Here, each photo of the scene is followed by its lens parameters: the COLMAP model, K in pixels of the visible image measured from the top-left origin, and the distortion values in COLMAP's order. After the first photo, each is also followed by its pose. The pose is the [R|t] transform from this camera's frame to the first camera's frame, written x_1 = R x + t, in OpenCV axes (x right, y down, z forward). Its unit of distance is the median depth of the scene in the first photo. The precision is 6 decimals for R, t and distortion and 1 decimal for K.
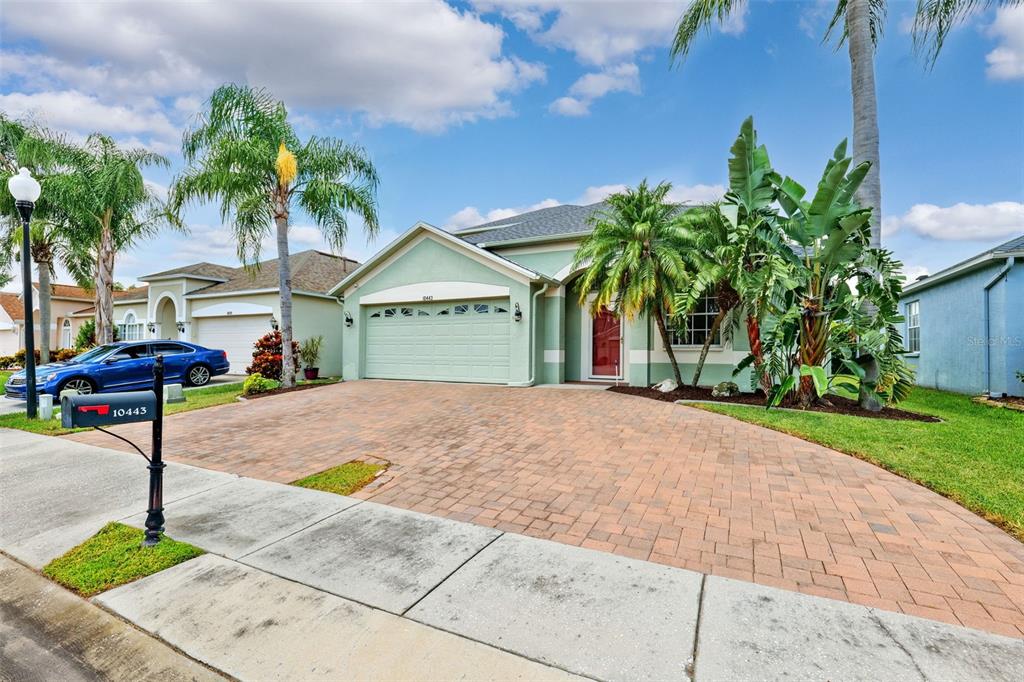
lens RADIAL K [[466.5, 0, 510.1], [0, 466.5, 341.5], [0, 0, 1]] dist [-0.000077, -0.000385]
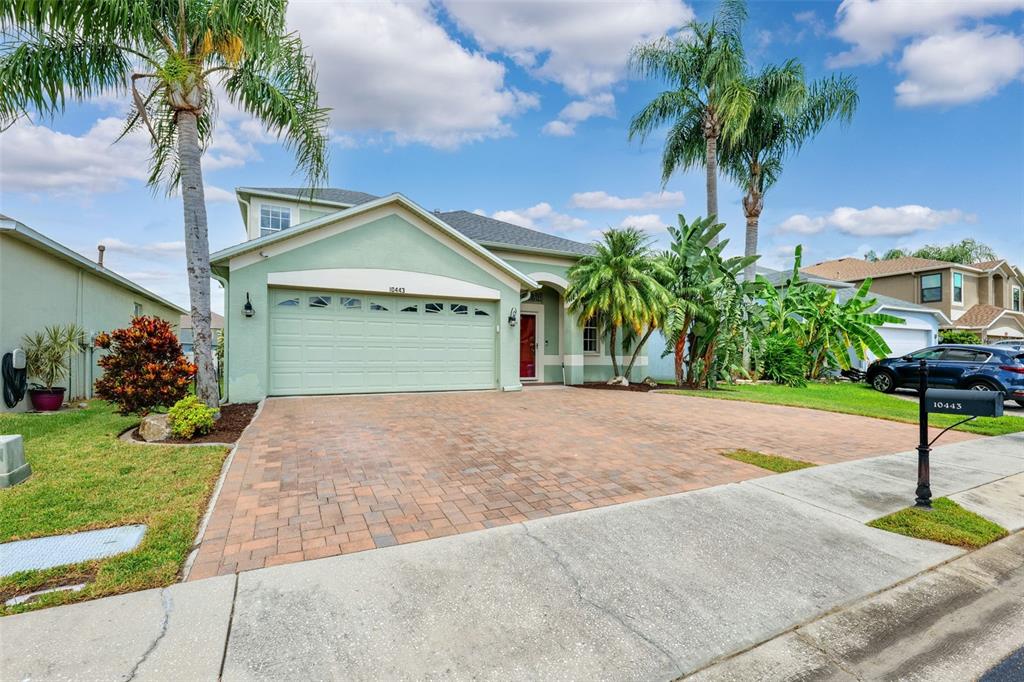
lens RADIAL K [[487.5, 0, 510.6], [0, 487.5, 345.6], [0, 0, 1]] dist [0.002592, 0.000138]
pose [[0.555897, 0.017358, 0.831070, -0.795169], [-0.018580, 0.999792, -0.008454, 0.006745], [-0.831043, -0.010742, 0.556104, 0.384418]]
